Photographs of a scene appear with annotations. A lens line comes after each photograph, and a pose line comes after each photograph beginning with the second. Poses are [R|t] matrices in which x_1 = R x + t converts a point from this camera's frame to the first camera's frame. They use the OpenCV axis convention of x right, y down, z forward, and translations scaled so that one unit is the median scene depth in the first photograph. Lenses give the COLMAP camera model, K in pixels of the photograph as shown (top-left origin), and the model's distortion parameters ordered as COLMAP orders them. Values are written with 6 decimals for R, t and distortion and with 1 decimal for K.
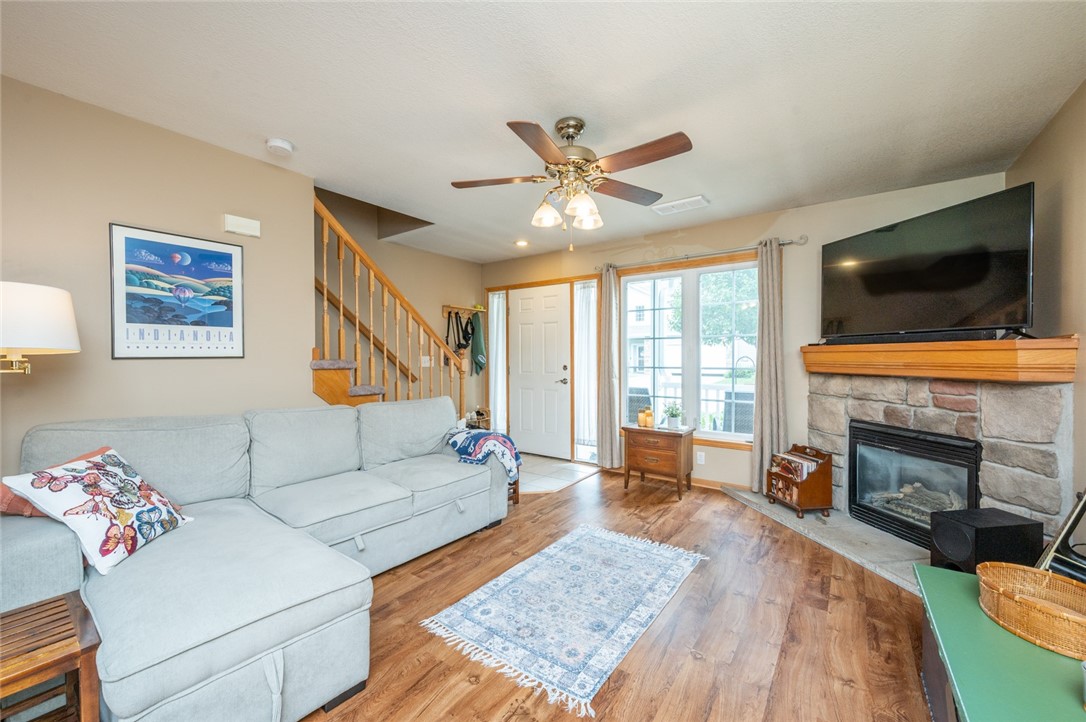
lens RADIAL K [[428.5, 0, 543.9], [0, 428.5, 360.1], [0, 0, 1]] dist [-0.002303, 0.000014]
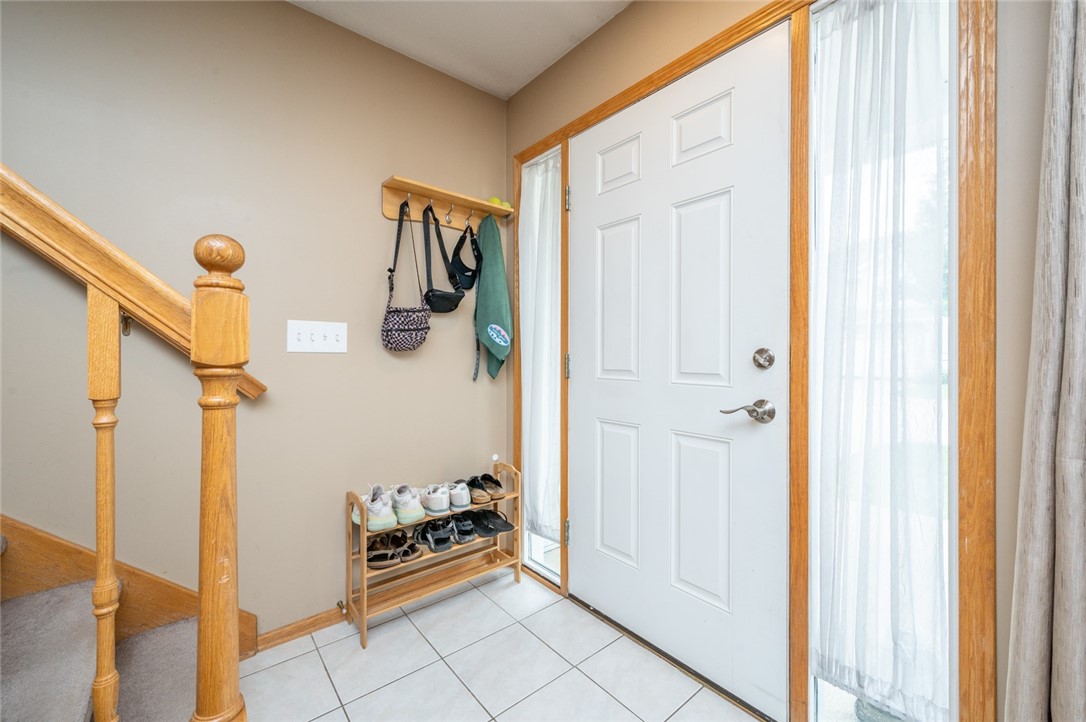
lens RADIAL K [[433.3, 0, 544.5], [0, 433.3, 356.9], [0, 0, 1]] dist [0.000004, 0.000016]
pose [[0.970583, 0.006690, -0.240672, -0.024907], [-0.007868, 0.999961, -0.003935, 0.029373], [0.240636, 0.005713, 0.970599, 1.102070]]
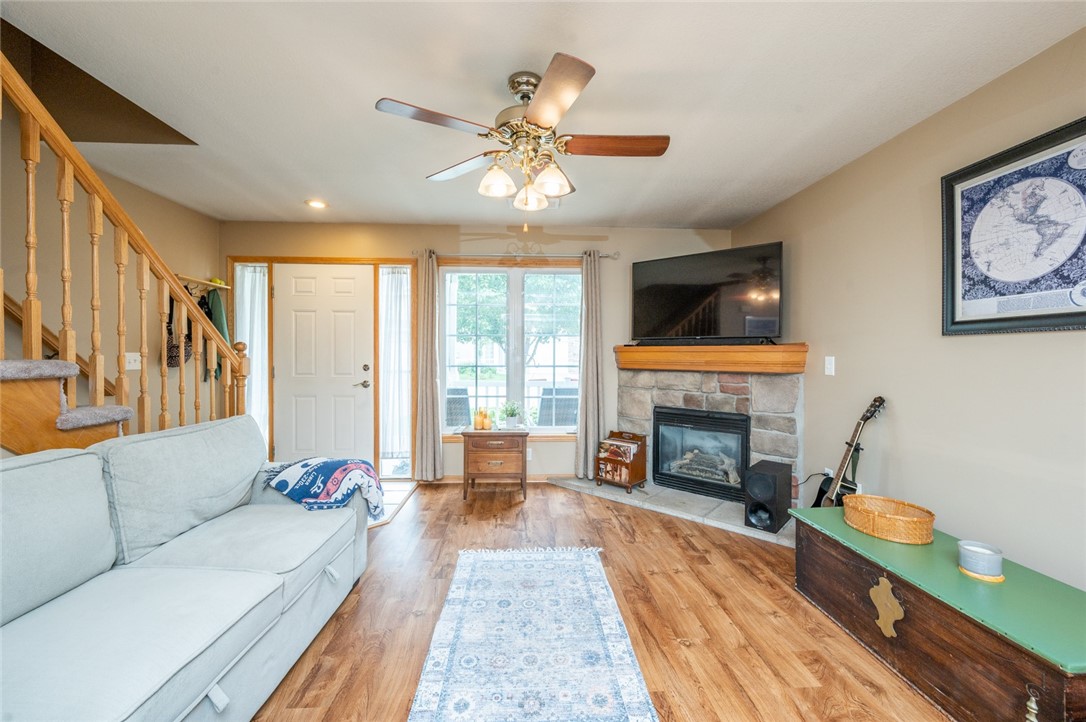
lens RADIAL K [[433.3, 0, 544.5], [0, 433.3, 356.9], [0, 0, 1]] dist [0.000004, 0.000016]
pose [[0.778802, -0.000750, 0.627269, -0.315685], [0.000592, 1.000000, 0.000461, -0.004526], [-0.627269, 0.000012, 0.778803, 0.217263]]
